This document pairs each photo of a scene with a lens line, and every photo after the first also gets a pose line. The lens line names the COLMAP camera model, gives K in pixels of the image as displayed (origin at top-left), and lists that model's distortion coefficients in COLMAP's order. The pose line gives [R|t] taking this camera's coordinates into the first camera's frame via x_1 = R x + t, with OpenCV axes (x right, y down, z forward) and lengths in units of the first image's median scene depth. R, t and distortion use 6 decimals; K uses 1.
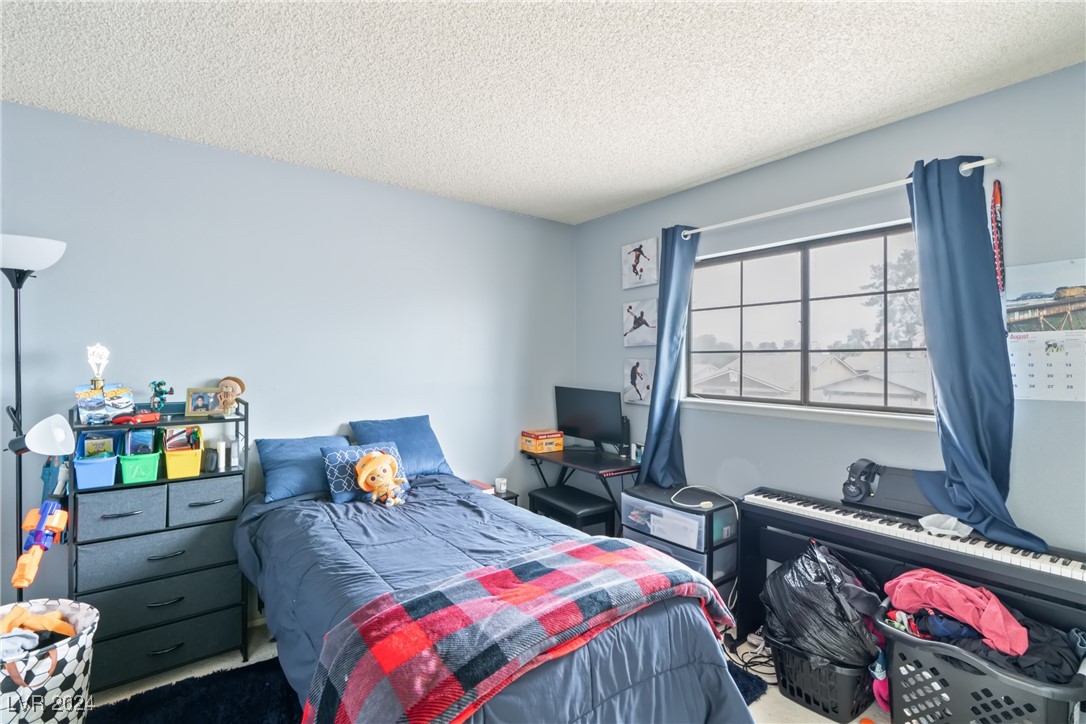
lens RADIAL K [[499.8, 0, 544.8], [0, 499.8, 362.3], [0, 0, 1]] dist [-0.001681, -0.000130]
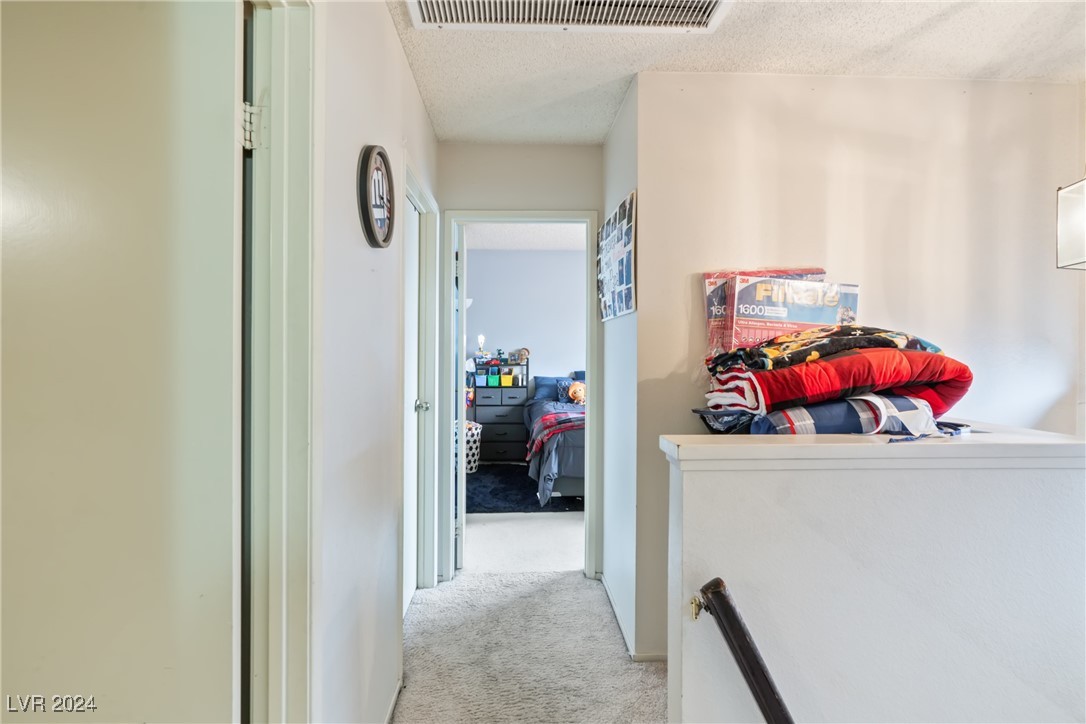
lens RADIAL K [[499.8, 0, 541.3], [0, 499.8, 356.9], [0, 0, 1]] dist [-0.001681, -0.000130]
pose [[0.827213, 0.005911, -0.561857, 0.831286], [-0.001832, 0.999968, 0.007823, 0.059304], [0.561885, -0.005442, 0.827198, -0.981325]]
